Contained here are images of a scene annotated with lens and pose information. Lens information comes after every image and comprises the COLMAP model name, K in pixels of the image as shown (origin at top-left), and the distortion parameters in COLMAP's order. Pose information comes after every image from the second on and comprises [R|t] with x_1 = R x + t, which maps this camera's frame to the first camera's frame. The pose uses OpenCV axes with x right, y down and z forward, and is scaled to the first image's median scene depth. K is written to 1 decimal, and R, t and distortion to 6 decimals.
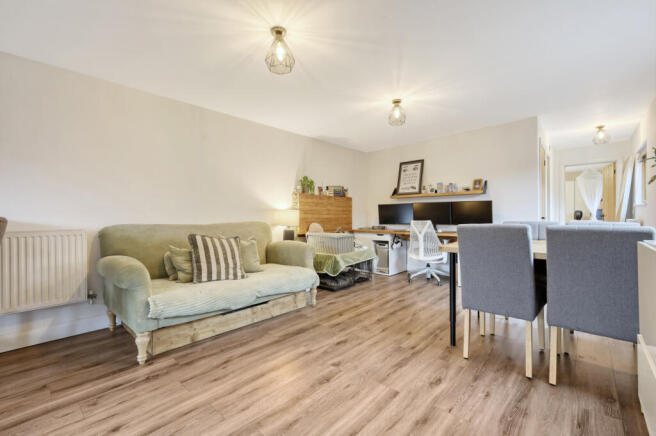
lens RADIAL K [[280.6, 0, 338.1], [0, 280.6, 215.9], [0, 0, 1]] dist [0.004960, -0.000282]
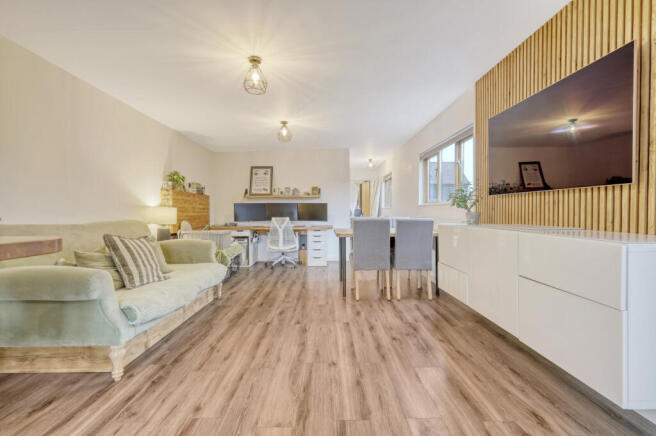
lens RADIAL K [[280.6, 0, 328.3], [0, 280.6, 212.8], [0, 0, 1]] dist [0.004960, -0.000282]
pose [[0.739325, 0.003498, 0.673339, -0.379587], [-0.001426, 0.999992, -0.003630, 0.000381], [-0.673347, 0.001723, 0.739325, -0.048480]]
